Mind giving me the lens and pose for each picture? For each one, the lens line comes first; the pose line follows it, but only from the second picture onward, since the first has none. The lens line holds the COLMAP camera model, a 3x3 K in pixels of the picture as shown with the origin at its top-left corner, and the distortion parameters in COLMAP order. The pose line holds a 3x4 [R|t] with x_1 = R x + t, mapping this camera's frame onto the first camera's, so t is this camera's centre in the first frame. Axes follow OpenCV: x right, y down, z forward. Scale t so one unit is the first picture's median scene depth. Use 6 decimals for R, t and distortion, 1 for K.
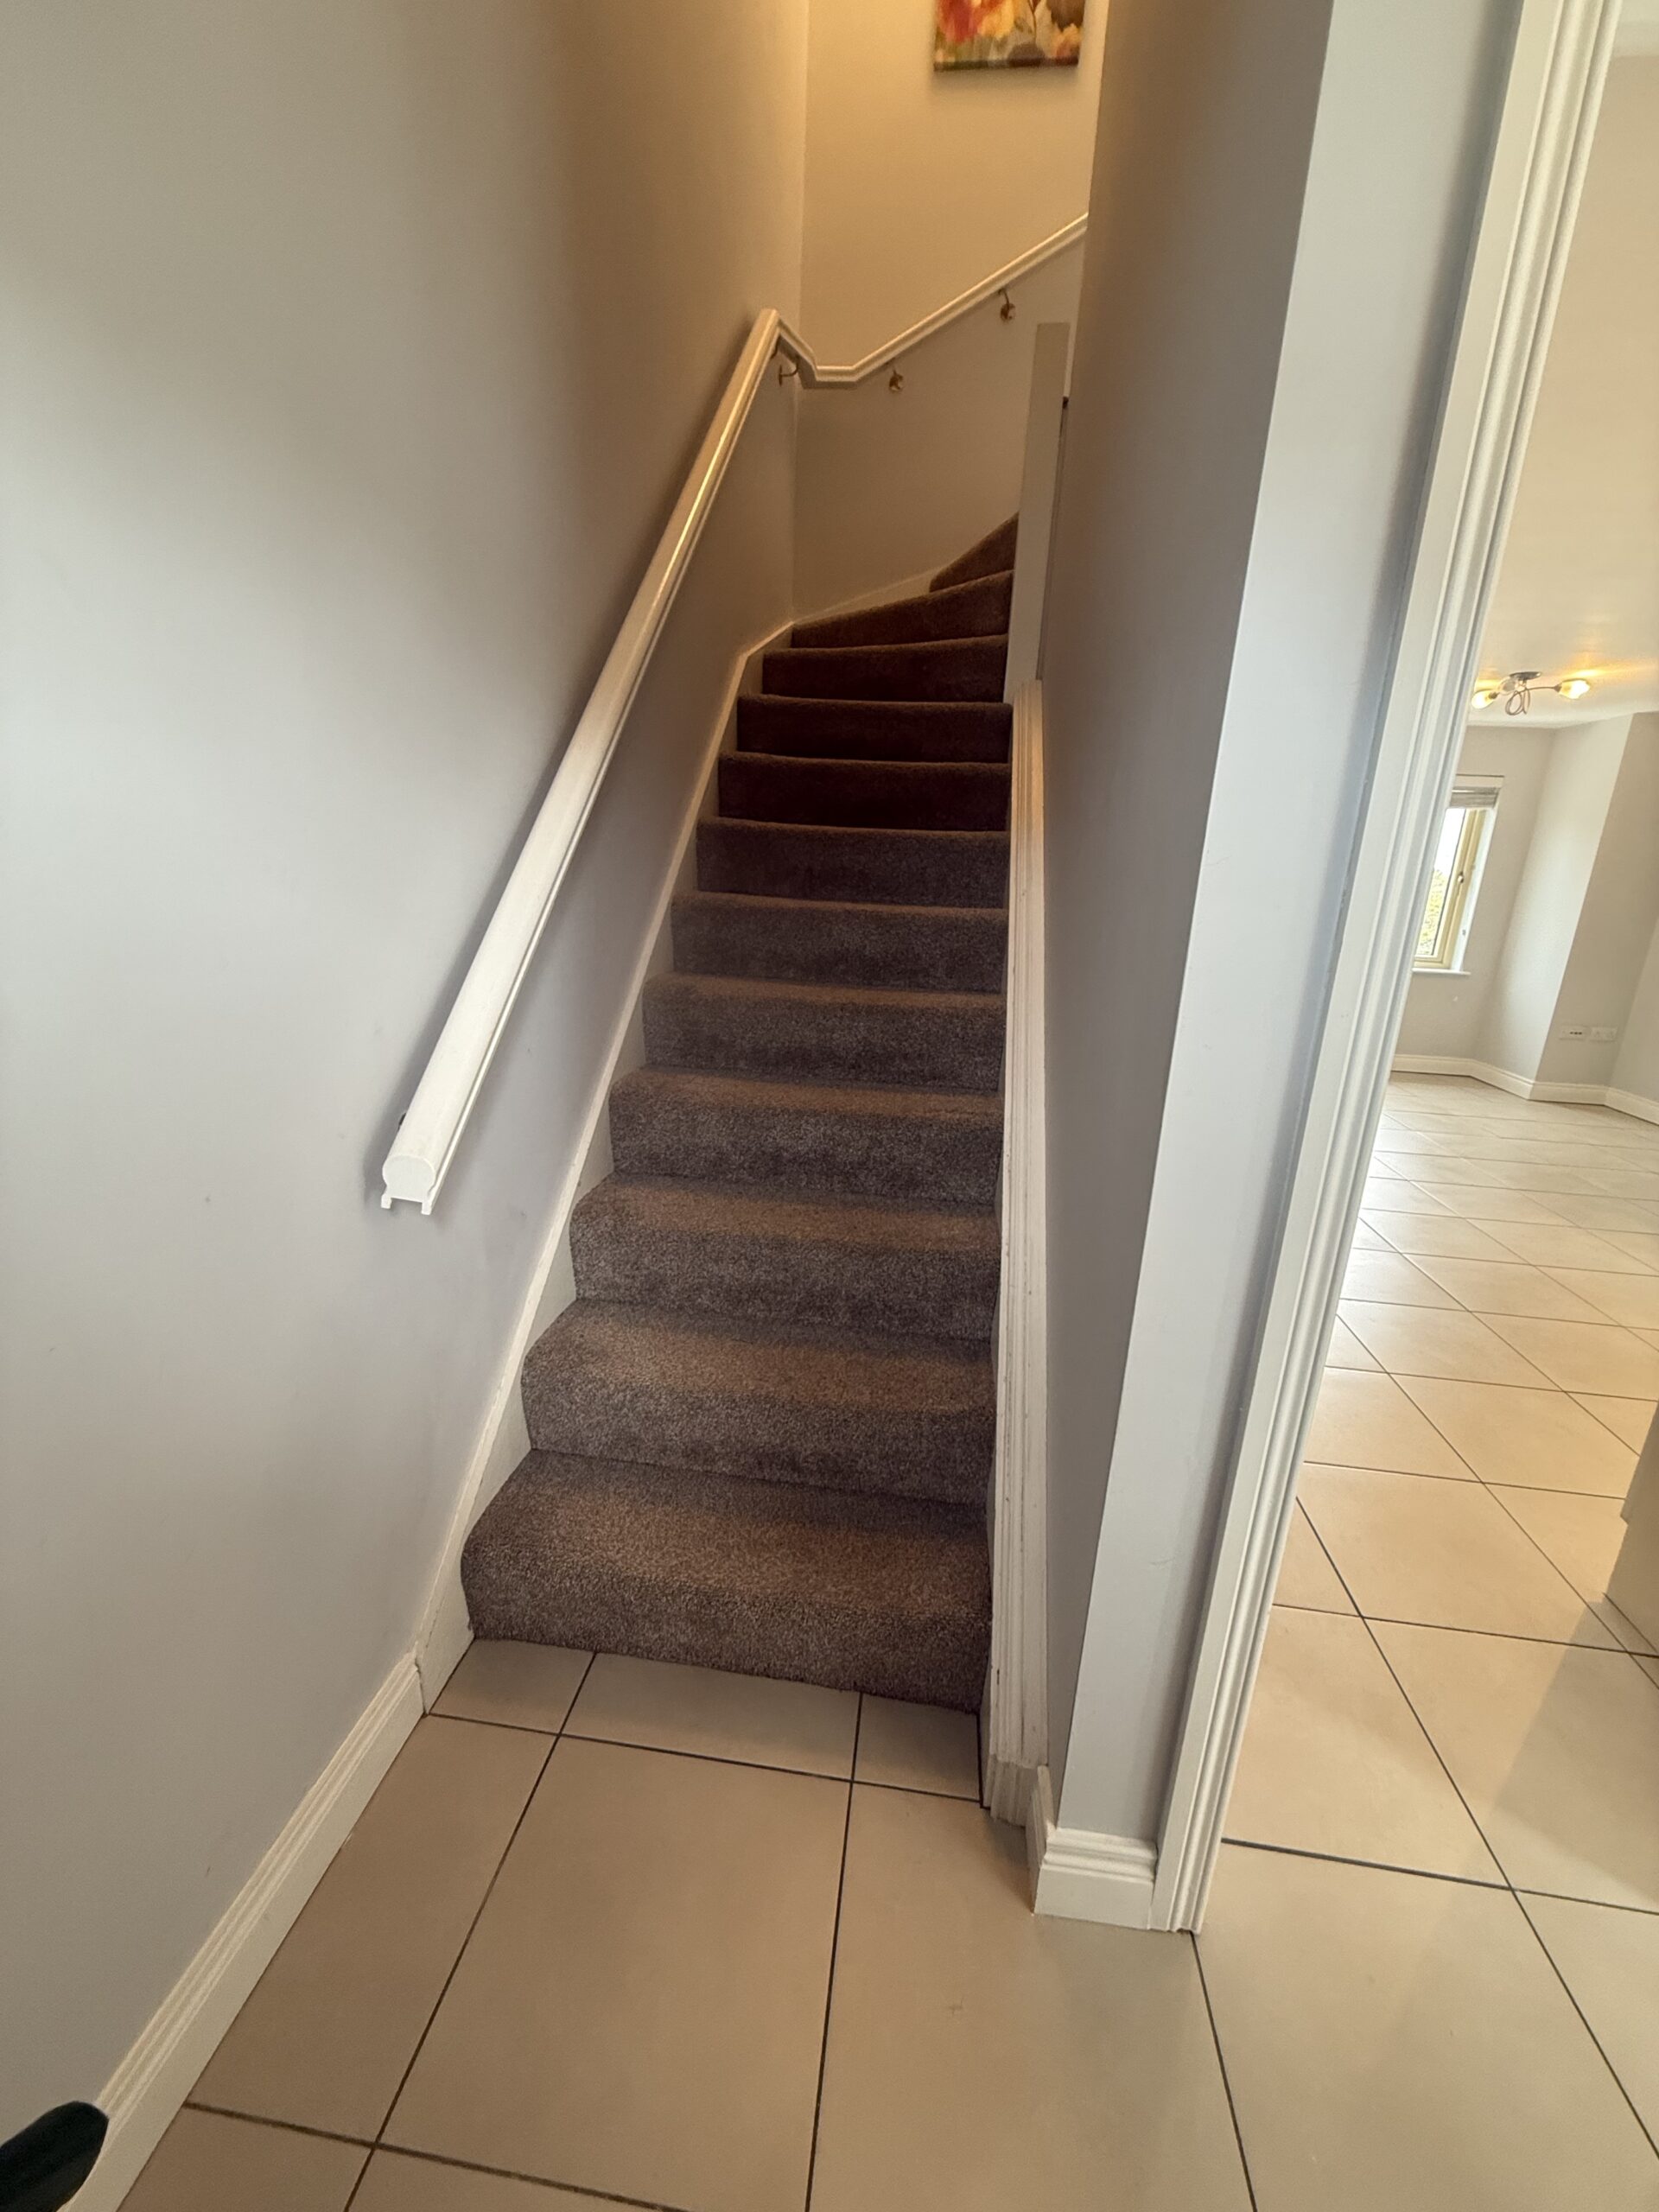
lens RADIAL K [[882.9, 0, 847.6], [0, 882.9, 1103.9], [0, 0, 1]] dist [0.002460, 0.000073]
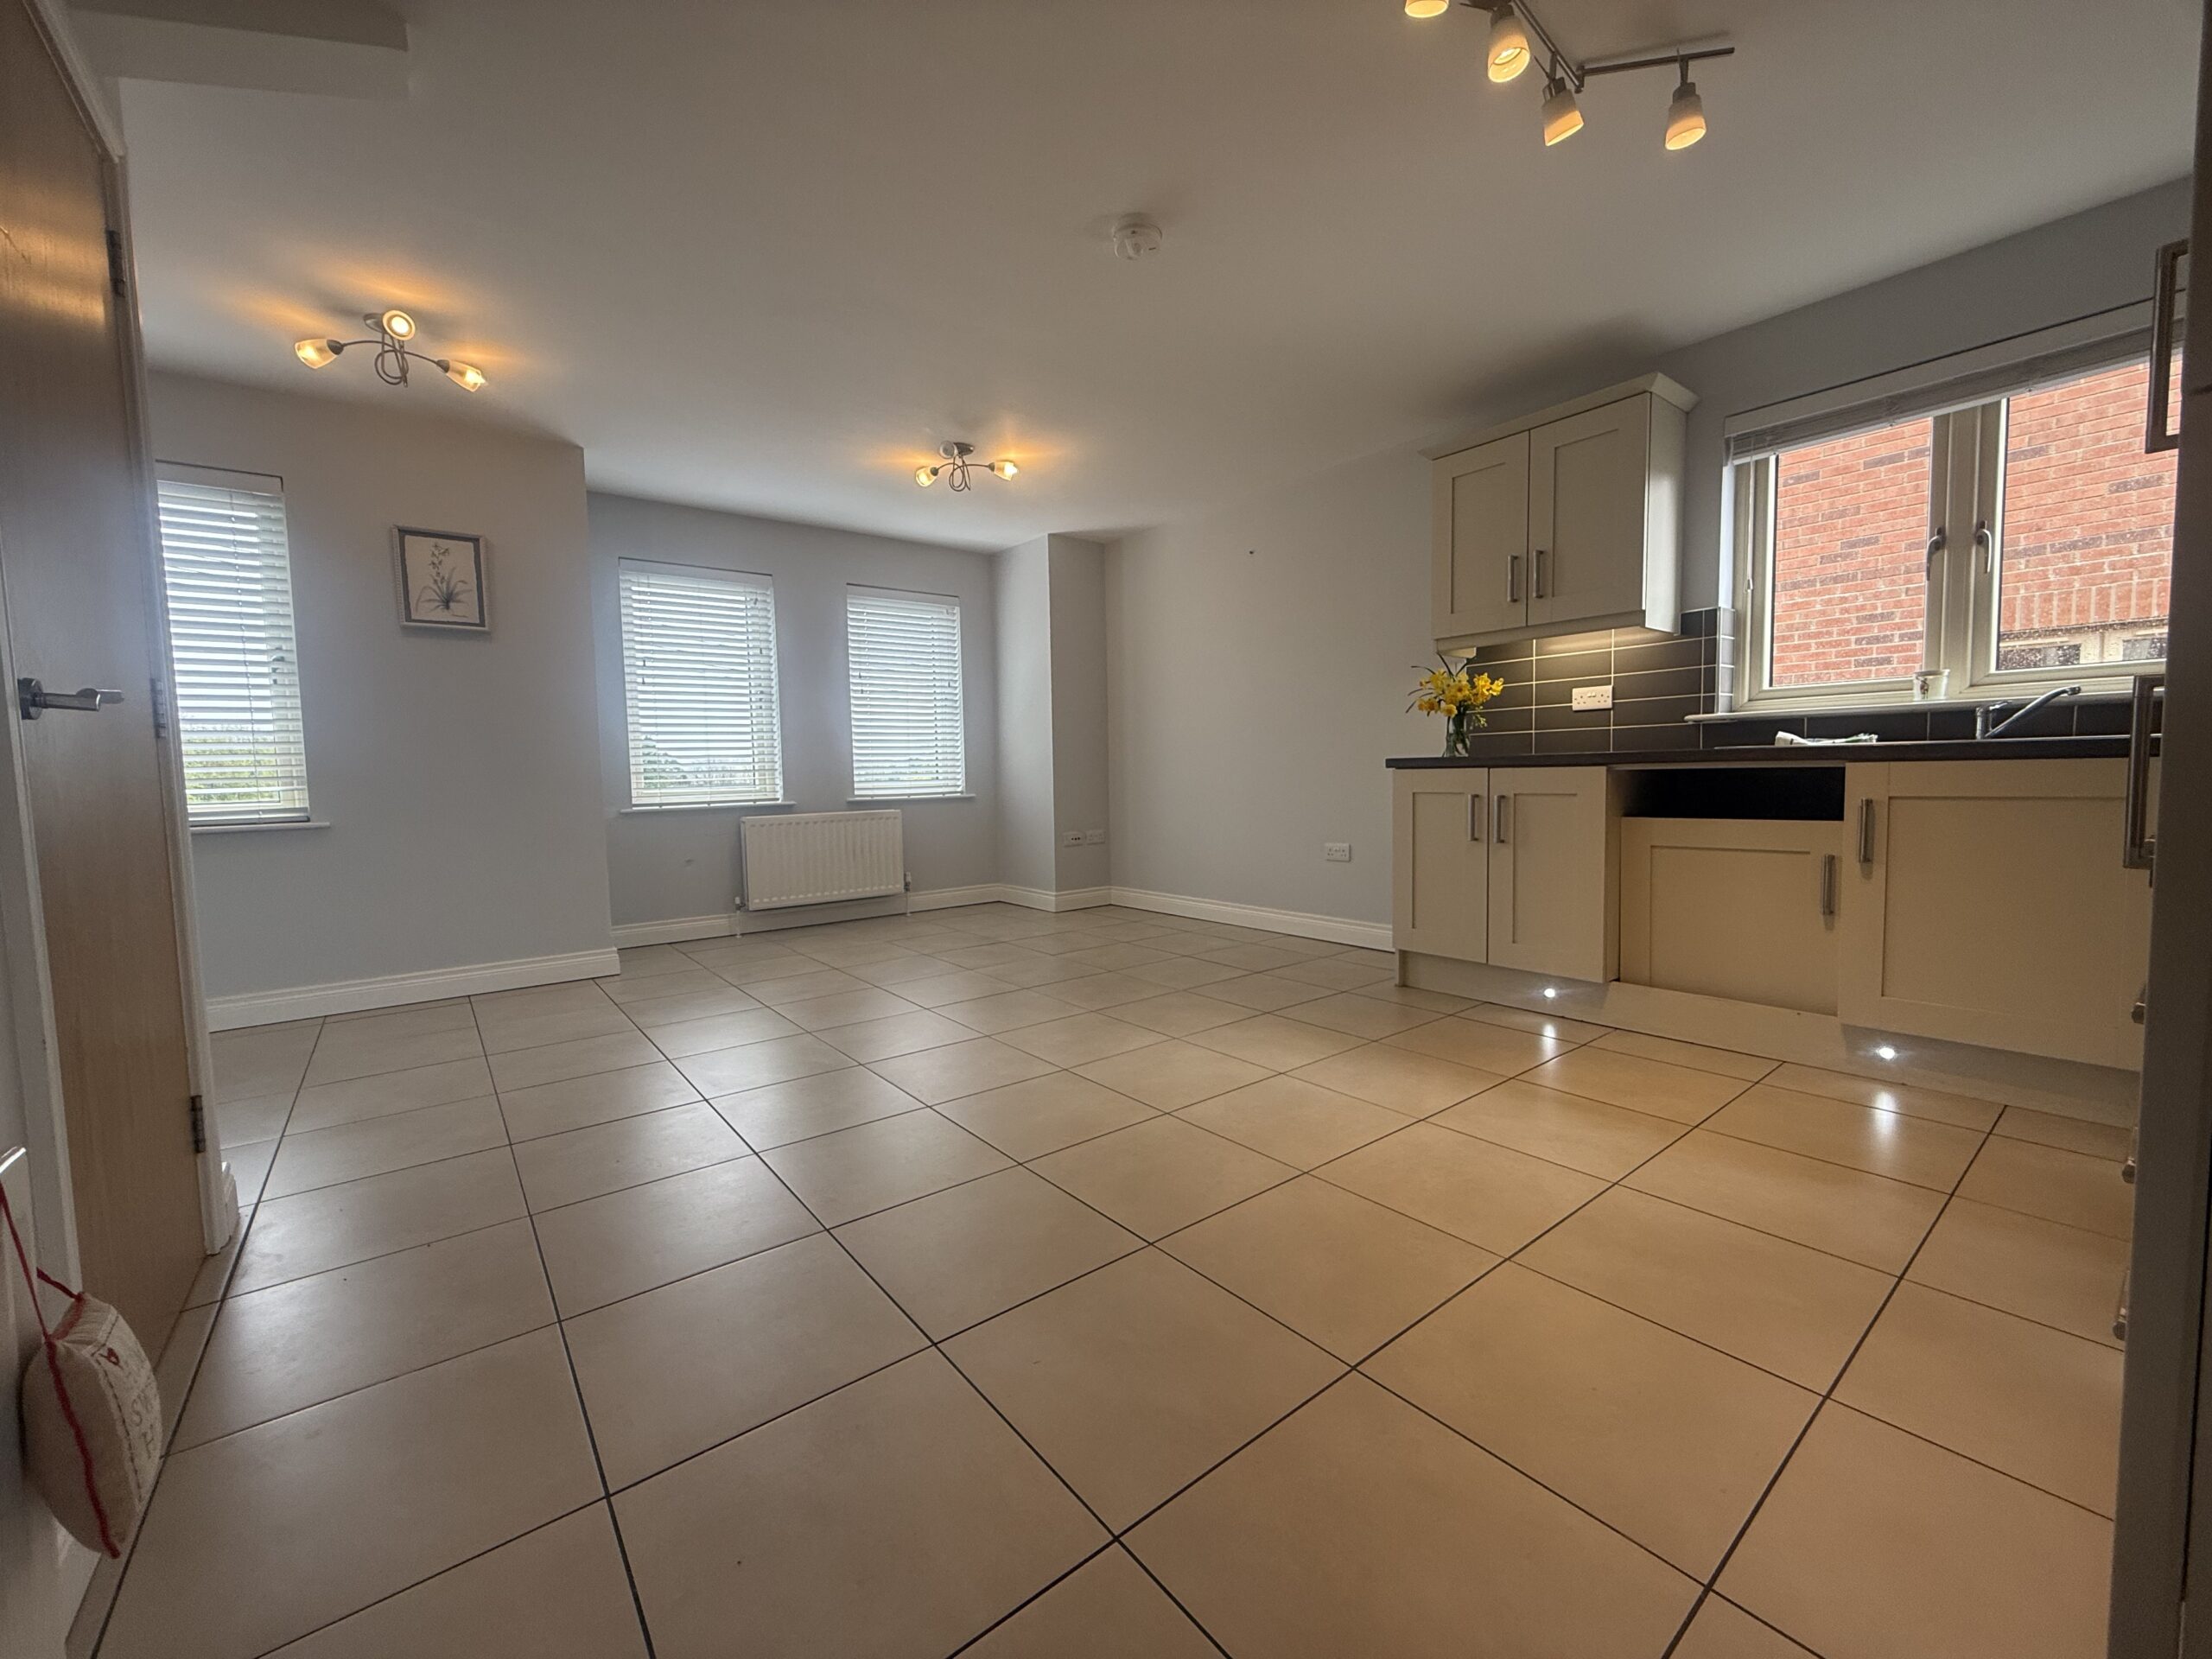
lens RADIAL K [[882.9, 0, 1098.0], [0, 882.9, 835.6], [0, 0, 1]] dist [0.002460, 0.000073]
pose [[0.711894, -0.119206, 0.692096, 0.145946], [0.241566, 0.966919, -0.081934, 0.004796], [-0.659434, 0.225515, 0.717140, 0.262570]]
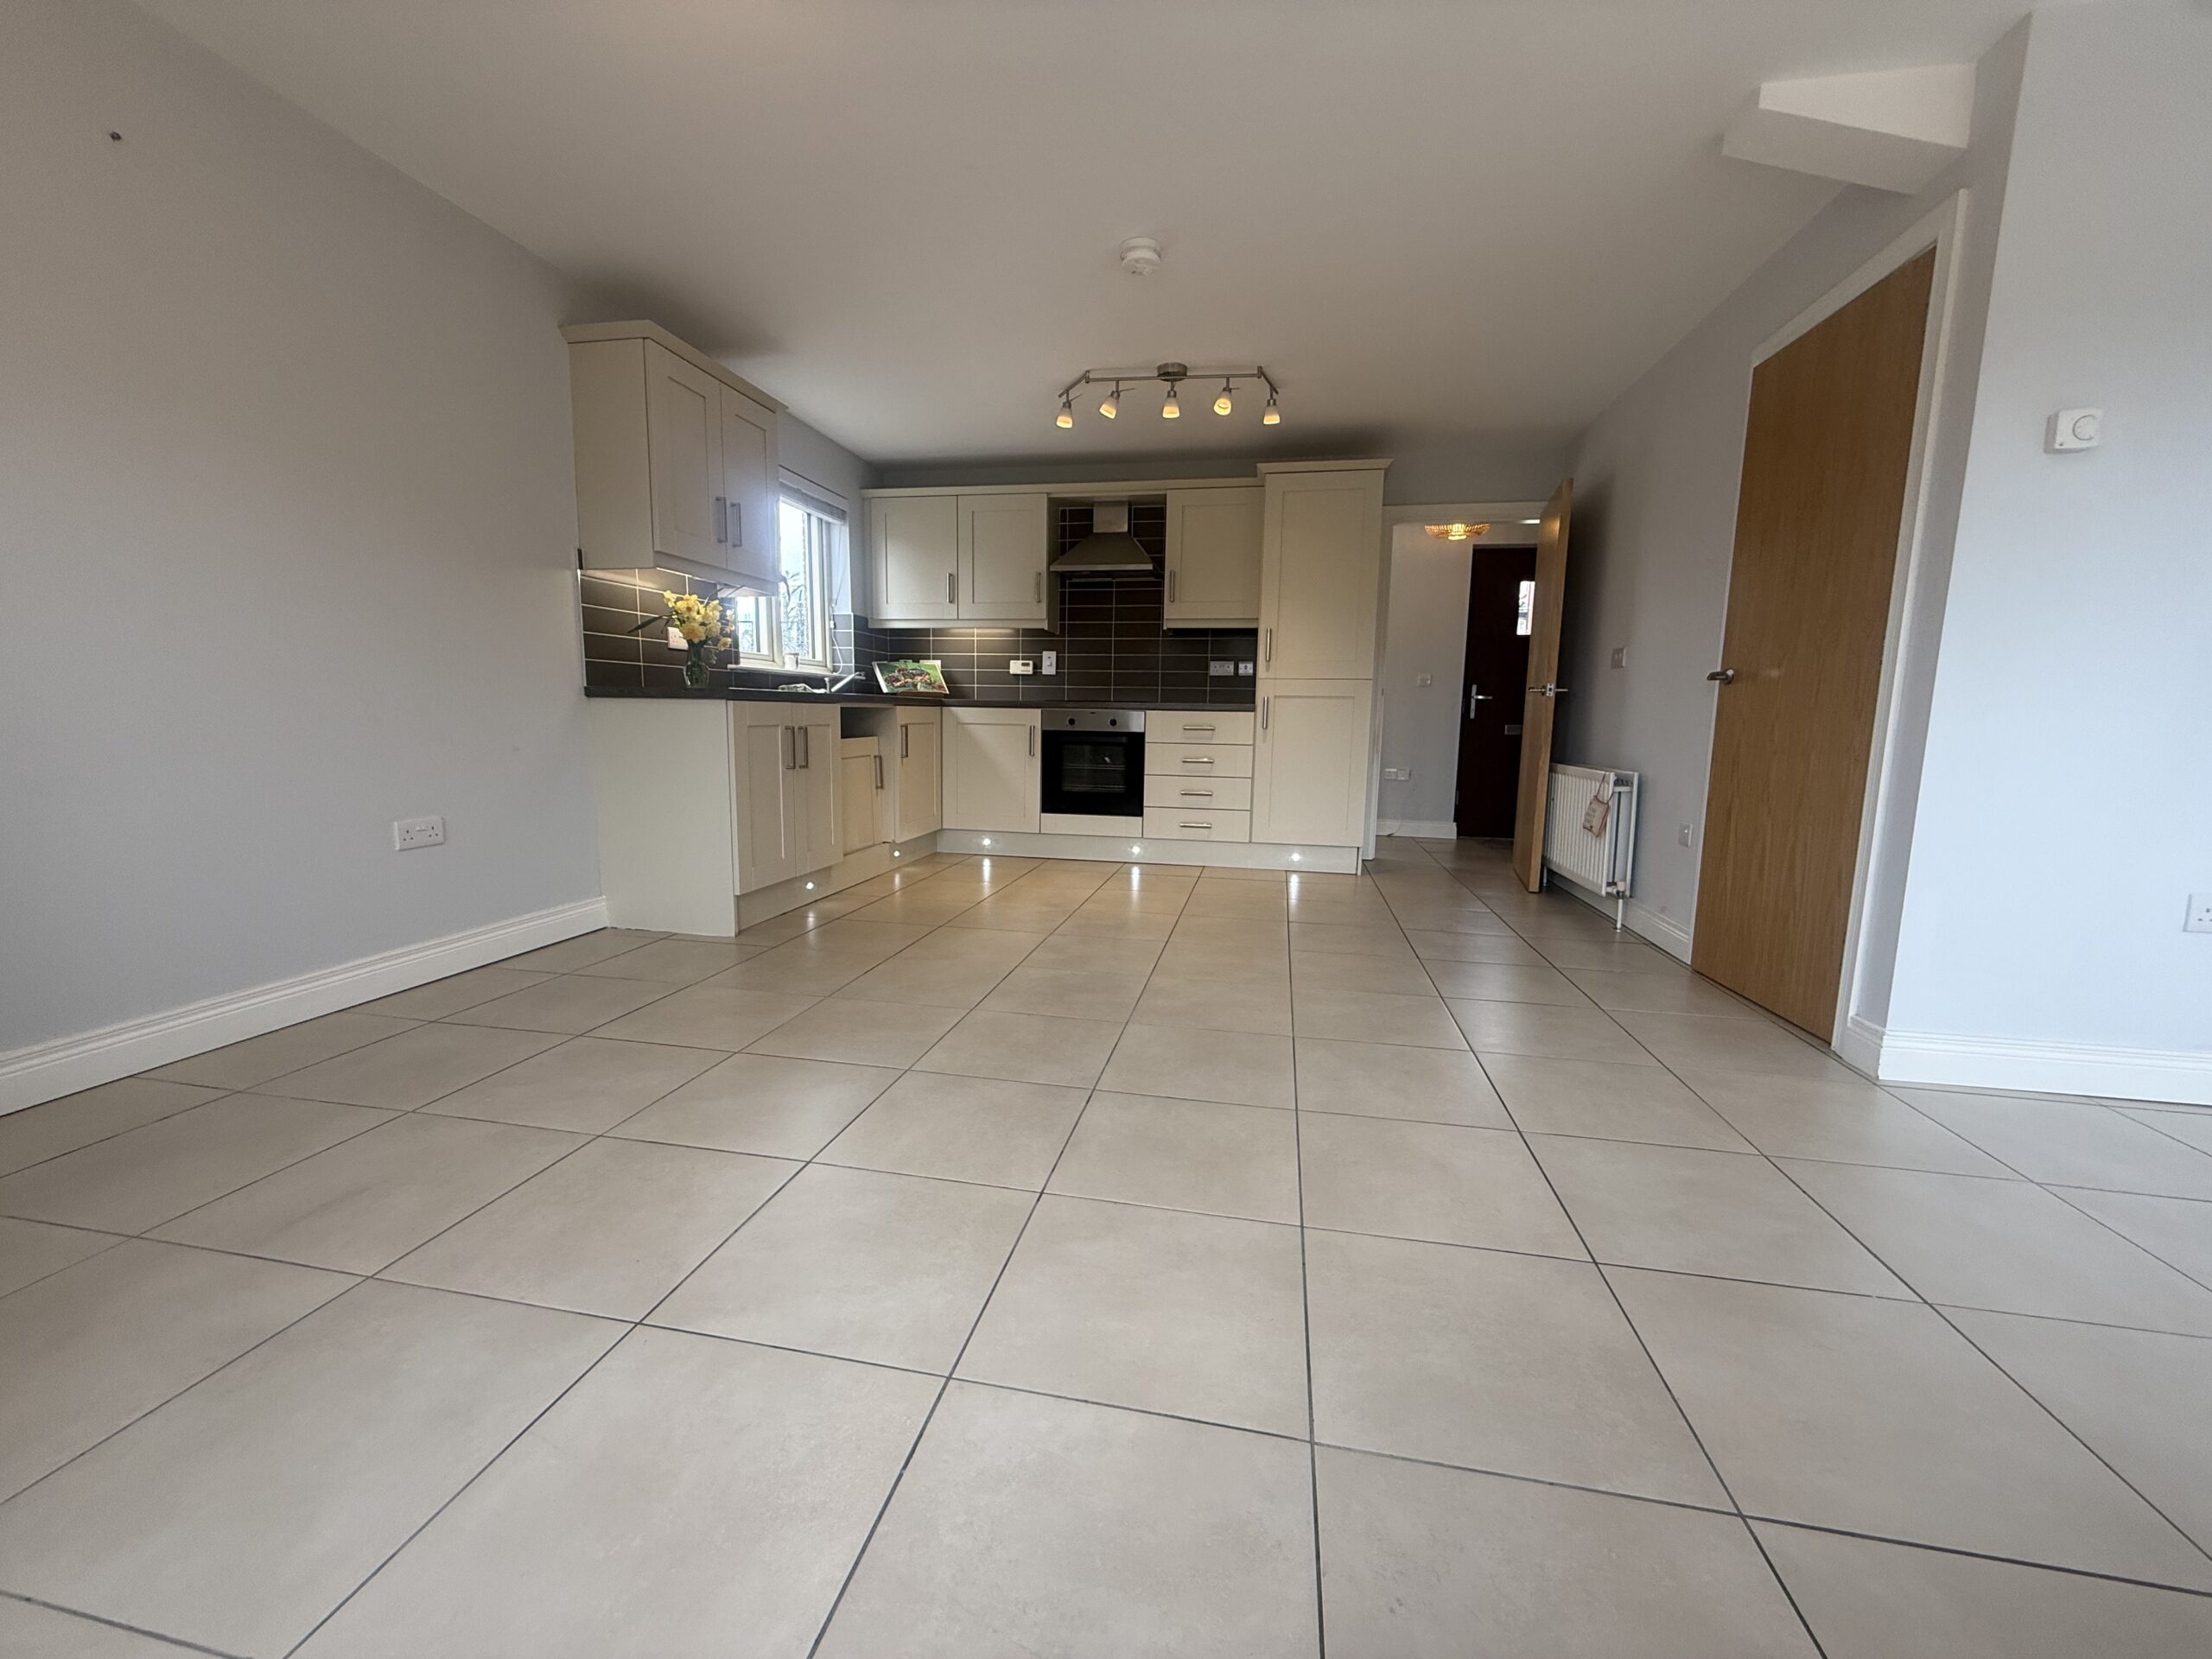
lens RADIAL K [[882.9, 0, 1101.2], [0, 882.9, 821.4], [0, 0, 1]] dist [0.002460, 0.000073]
pose [[-0.993408, -0.087140, 0.074474, 0.432380], [-0.052054, 0.921782, 0.384198, -0.190456], [-0.102128, 0.377789, -0.920242, 1.048492]]
